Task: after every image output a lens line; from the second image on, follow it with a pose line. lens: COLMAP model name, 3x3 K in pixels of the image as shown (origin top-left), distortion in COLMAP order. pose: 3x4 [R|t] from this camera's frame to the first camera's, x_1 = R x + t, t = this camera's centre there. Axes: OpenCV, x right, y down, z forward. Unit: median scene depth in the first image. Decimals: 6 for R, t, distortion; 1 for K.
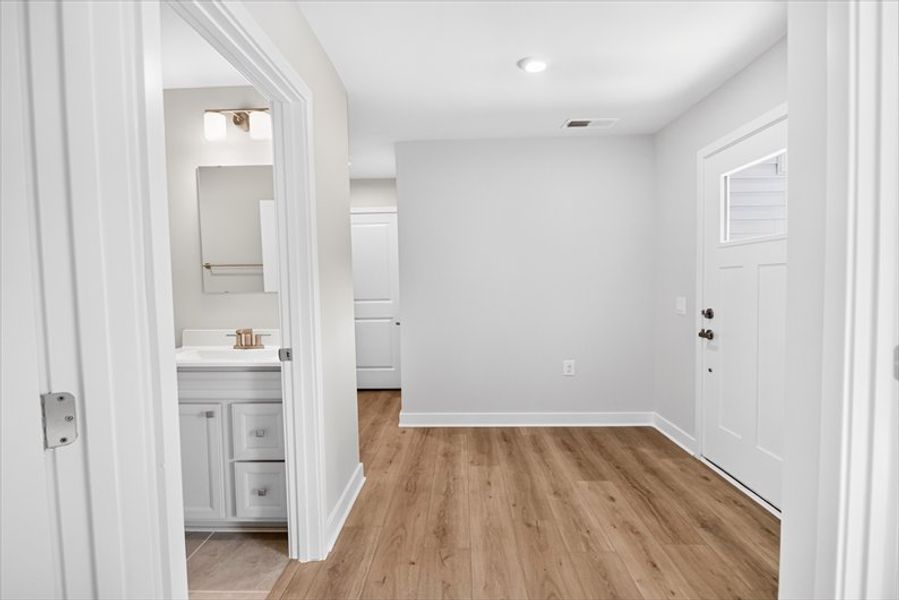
lens RADIAL K [[486.0, 0, 448.9], [0, 486.0, 304.6], [0, 0, 1]] dist [-0.000664, -0.002899]
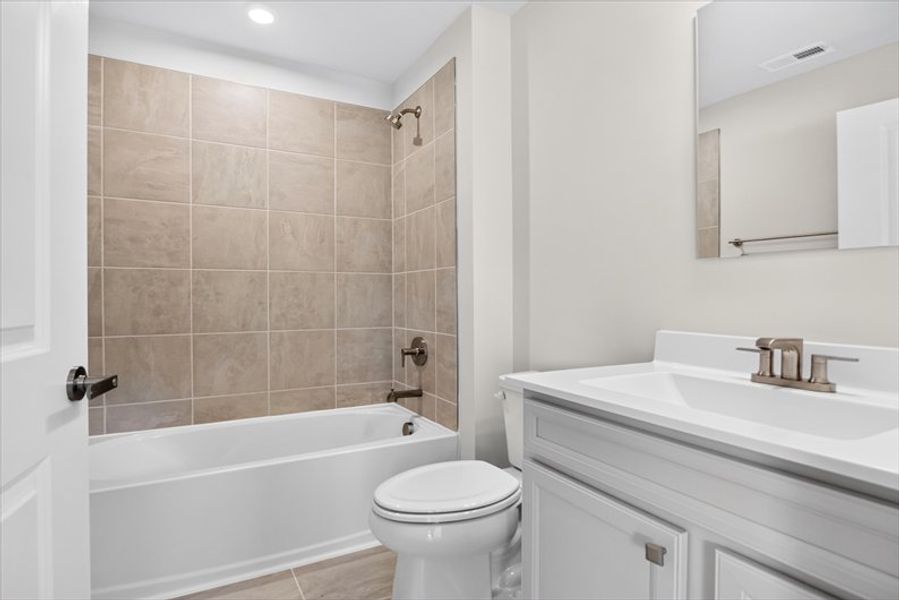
lens RADIAL K [[486.0, 0, 449.9], [0, 486.0, 302.7], [0, 0, 1]] dist [-0.000664, -0.002899]
pose [[0.509235, 0.019731, -0.860401, -0.209321], [-0.044912, 0.998984, -0.003672, 0.034784], [0.859455, 0.040512, 0.509604, 0.546136]]
